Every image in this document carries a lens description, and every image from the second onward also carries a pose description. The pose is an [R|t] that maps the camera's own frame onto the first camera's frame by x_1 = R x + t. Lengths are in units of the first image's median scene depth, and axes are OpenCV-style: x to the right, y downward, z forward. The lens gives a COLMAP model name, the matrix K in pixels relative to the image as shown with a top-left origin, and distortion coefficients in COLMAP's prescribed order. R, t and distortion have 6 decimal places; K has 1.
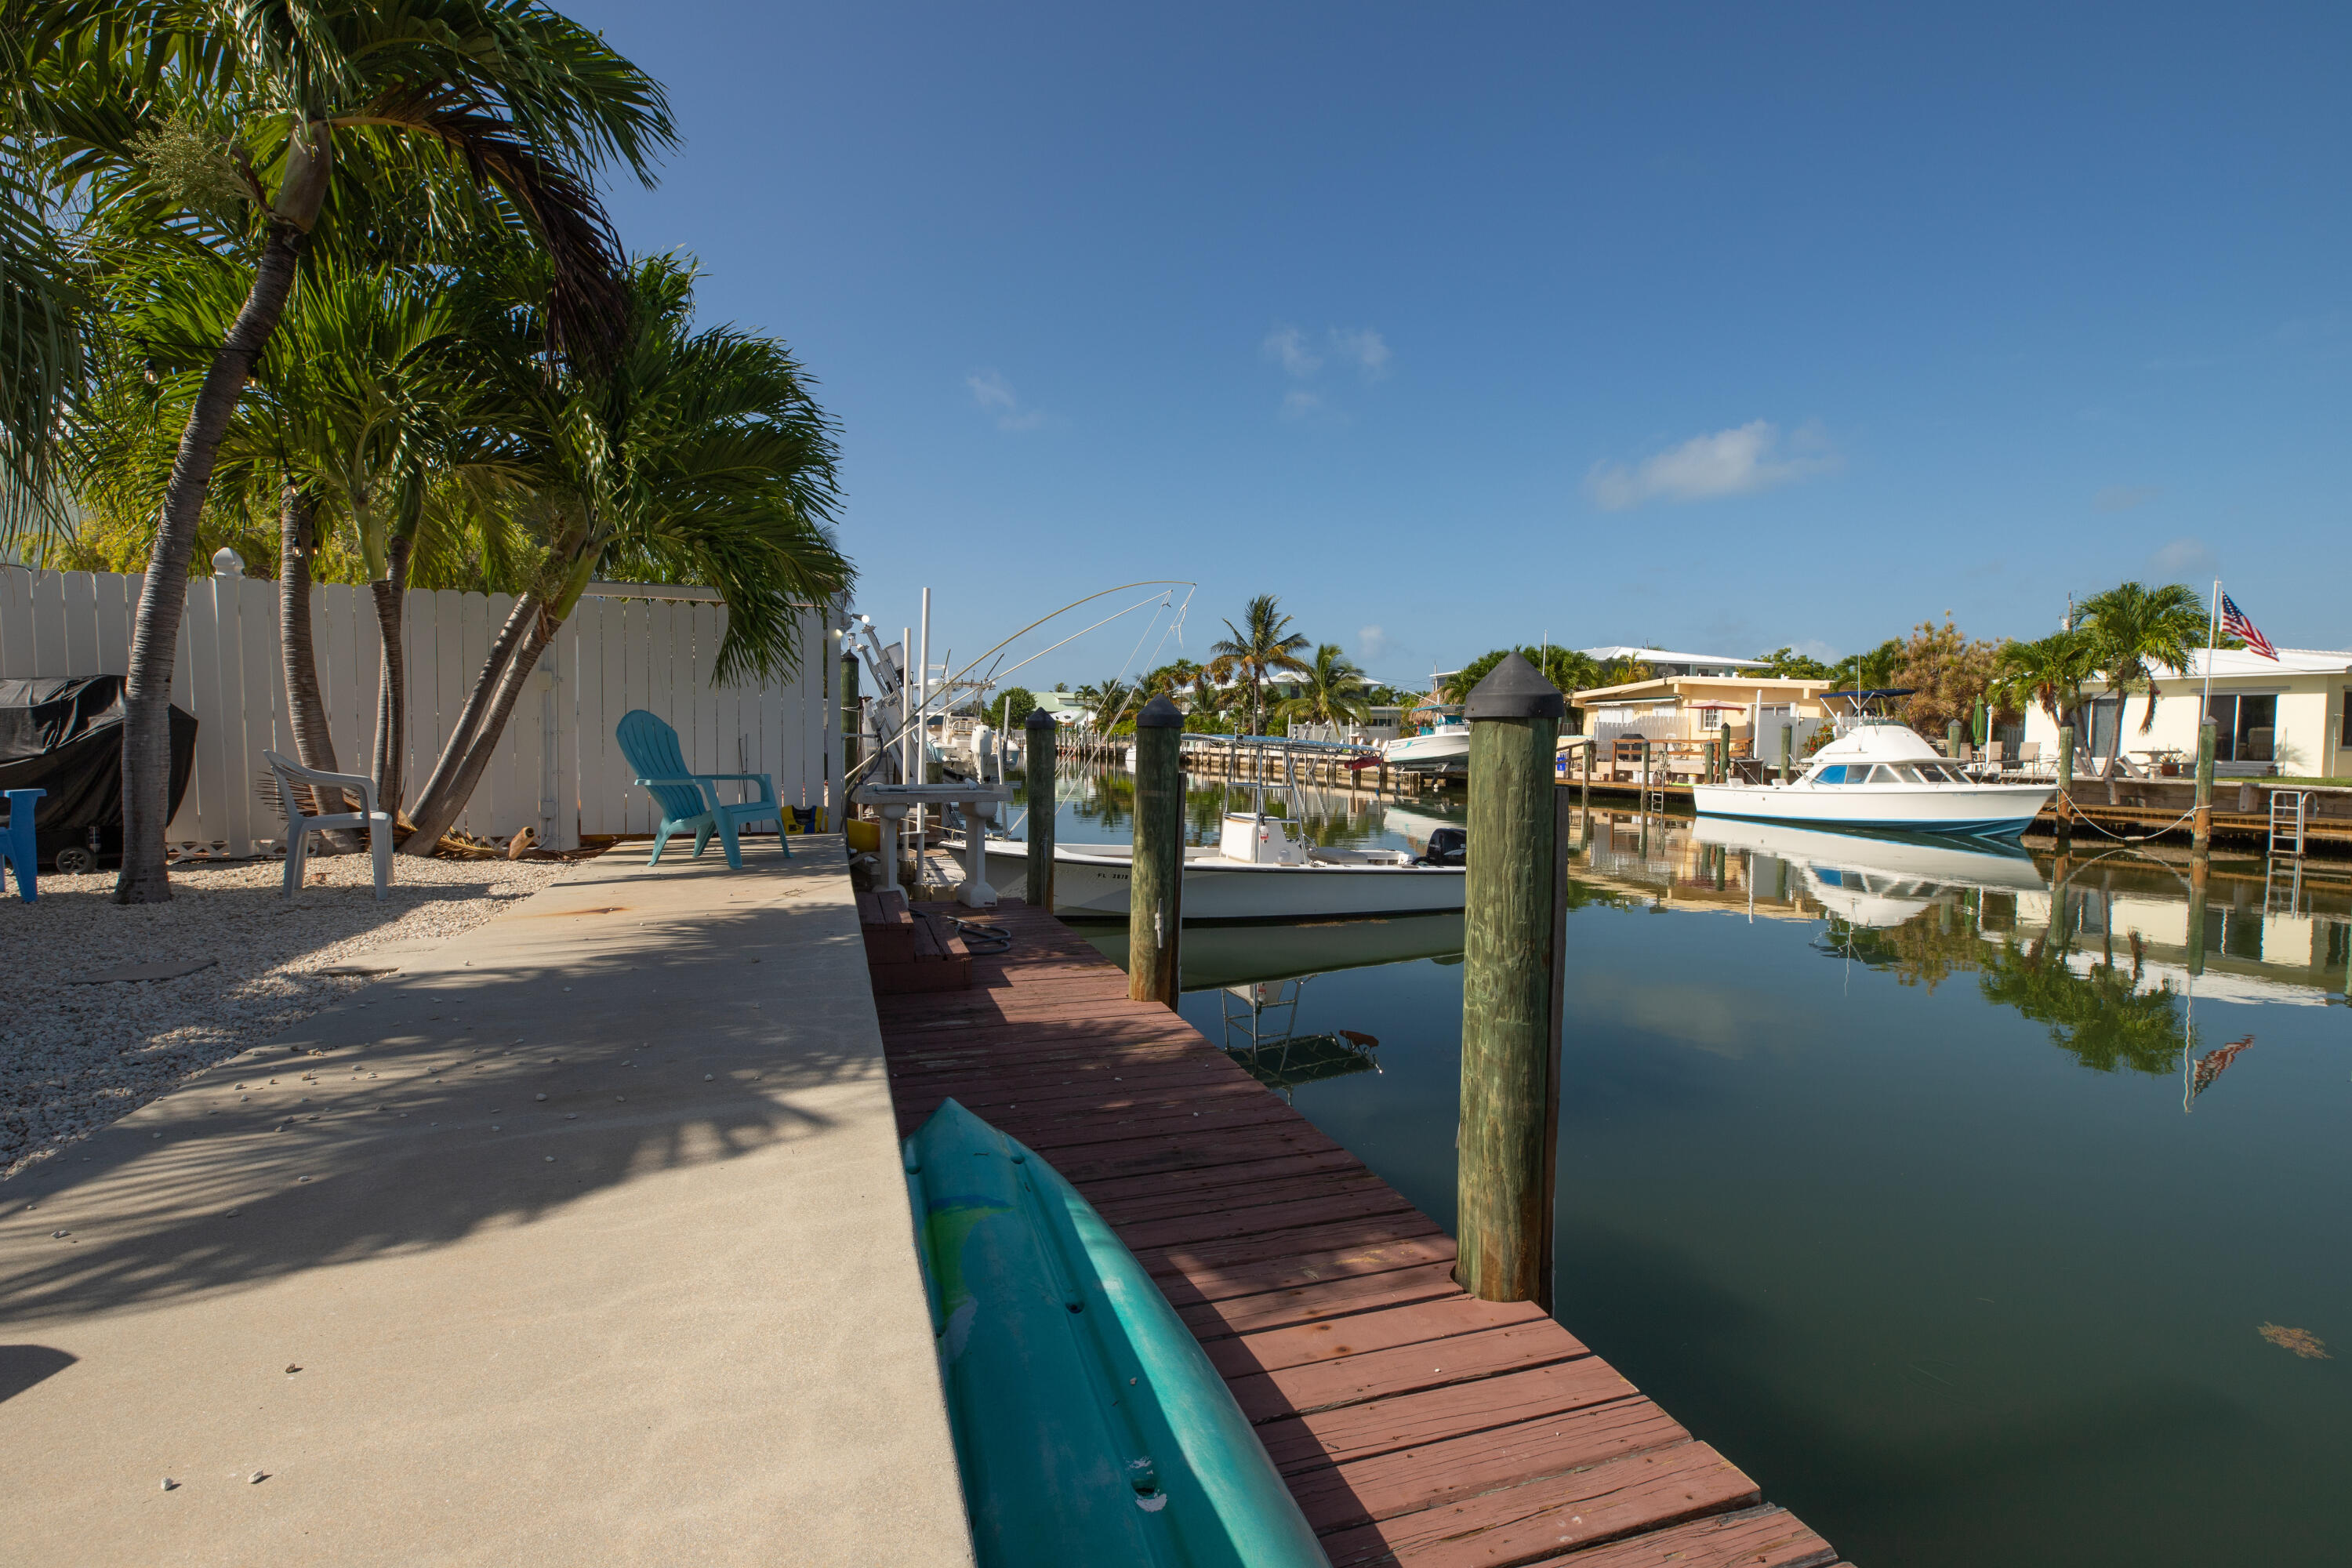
lens RADIAL K [[1082.9, 0, 1176.0], [0, 1082.9, 784.0], [0, 0, 1]] dist [-0.000334, -0.000021]
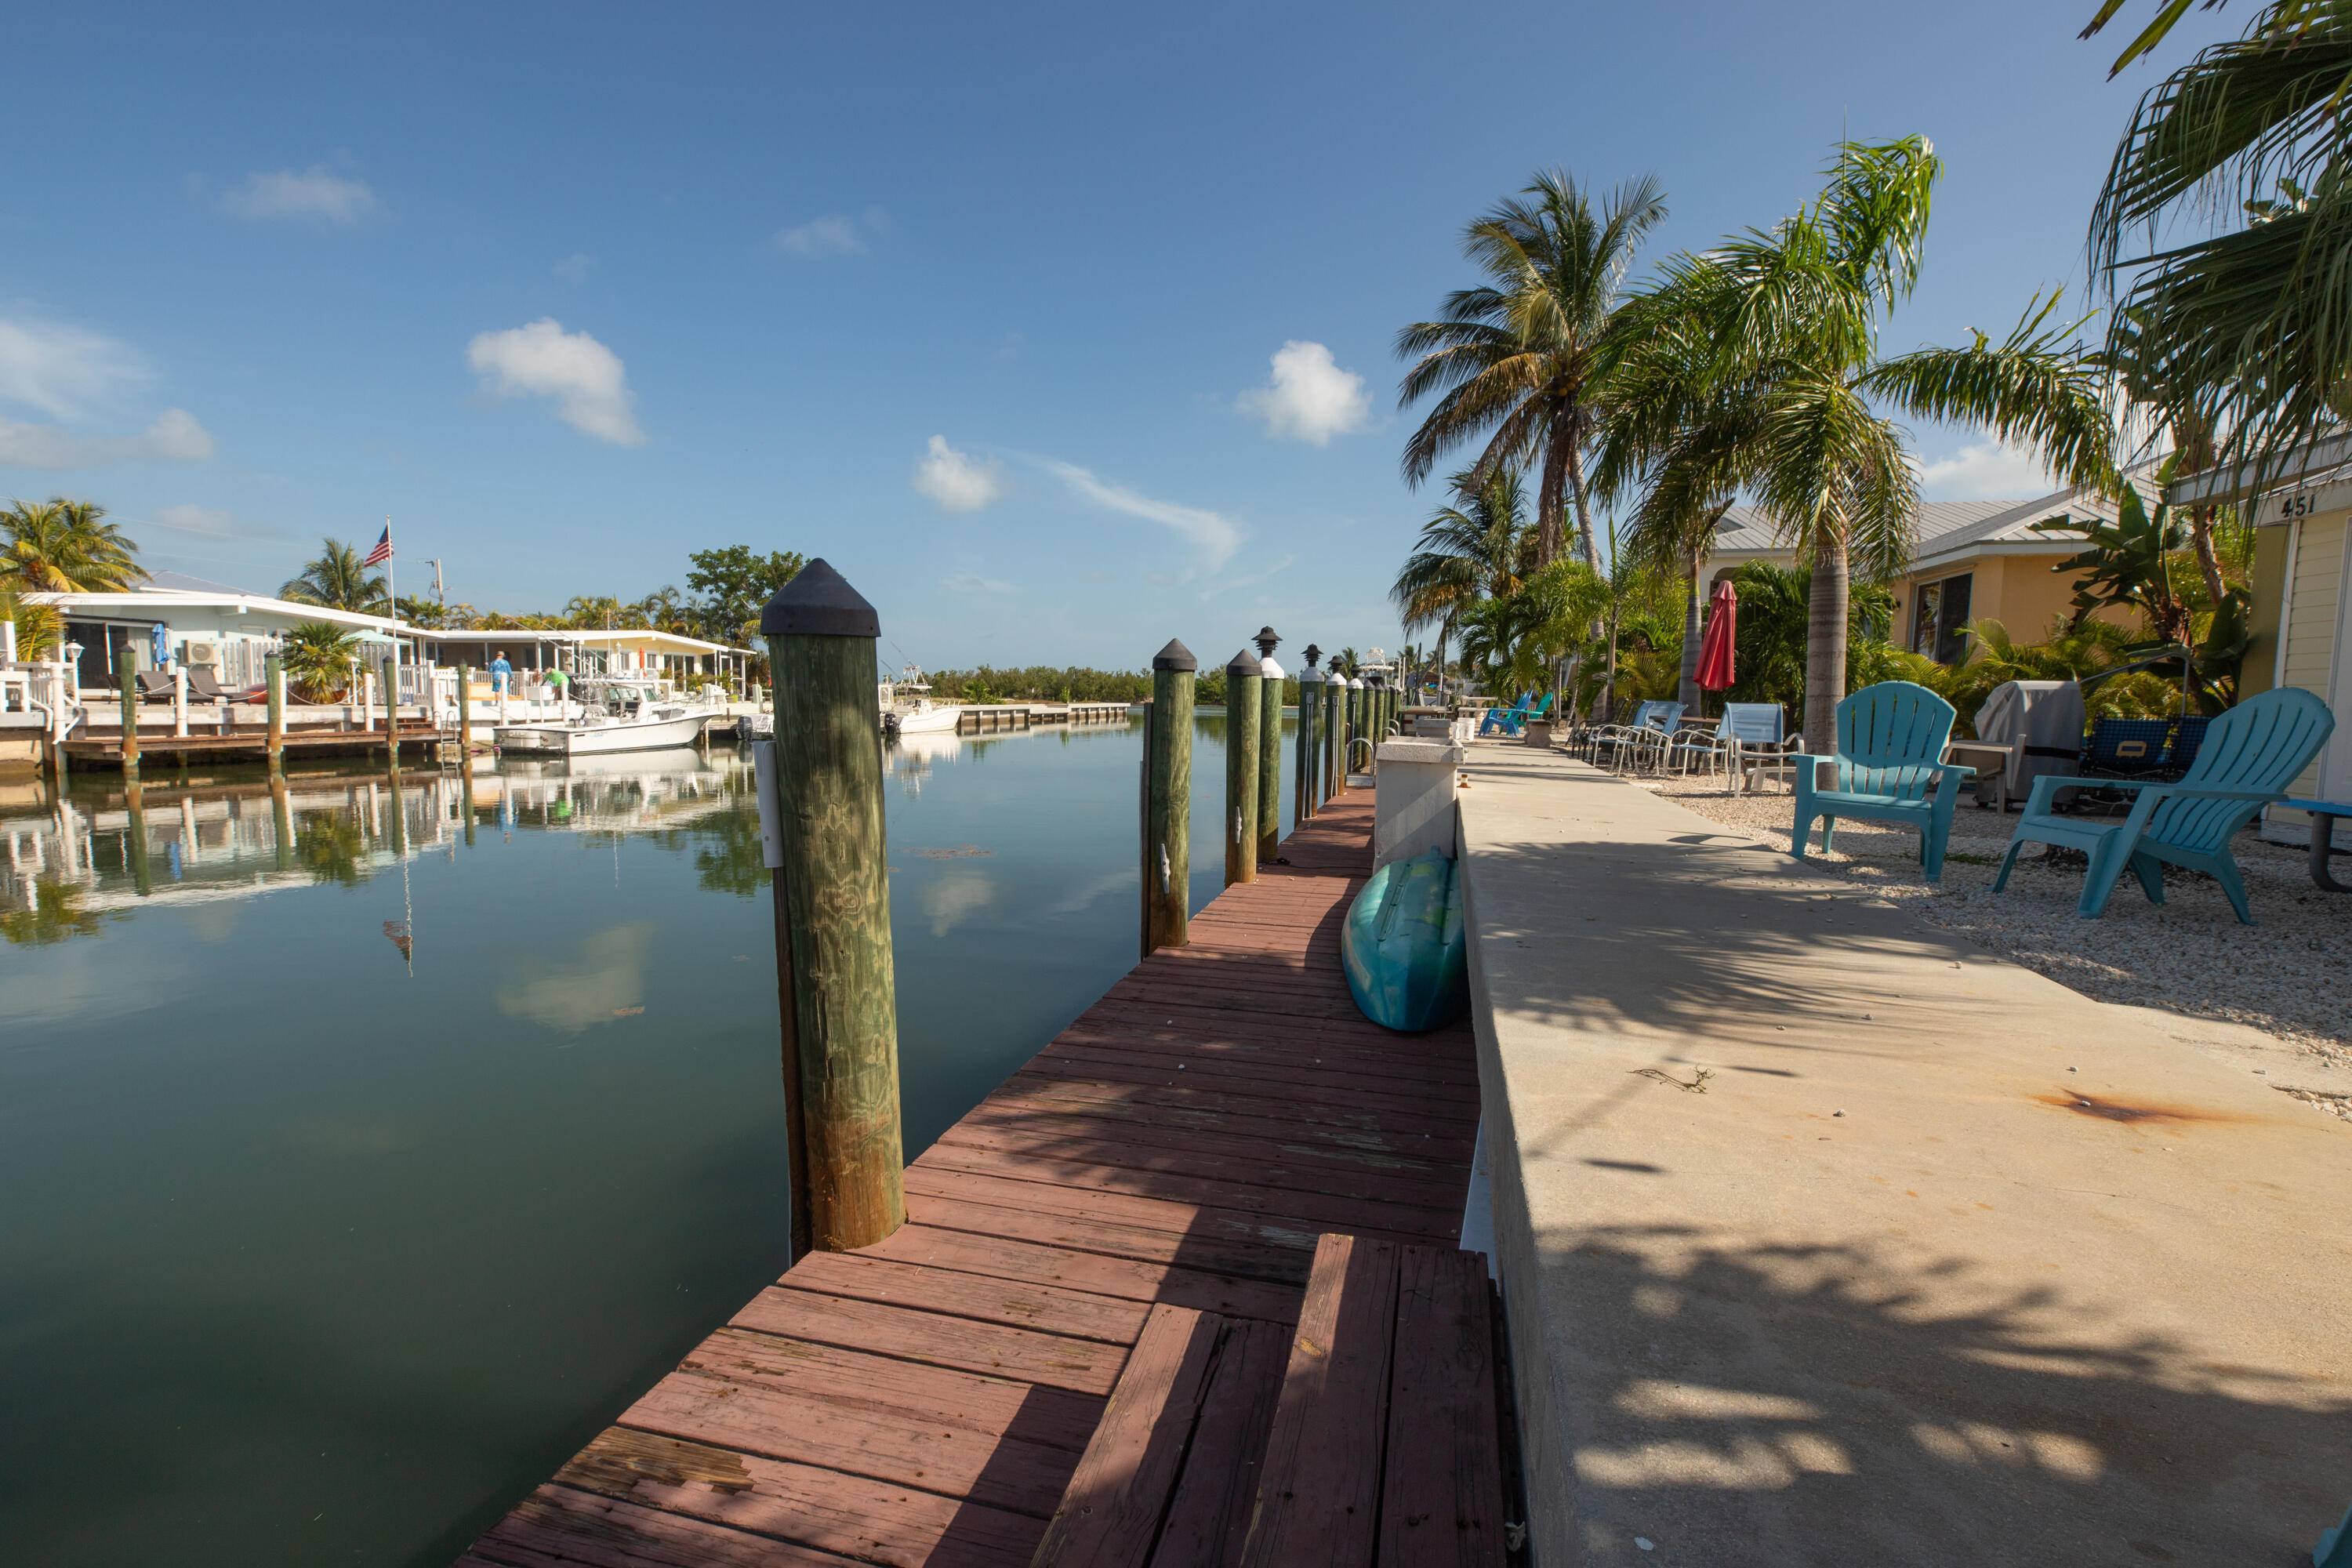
lens RADIAL K [[1082.9, 0, 1176.0], [0, 1082.9, 784.0], [0, 0, 1]] dist [-0.000334, -0.000021]
pose [[-0.854791, -0.040747, 0.517370, -0.434481], [0.012869, 0.994942, 0.099622, -0.037004], [-0.518813, 0.091814, -0.849943, 1.519298]]
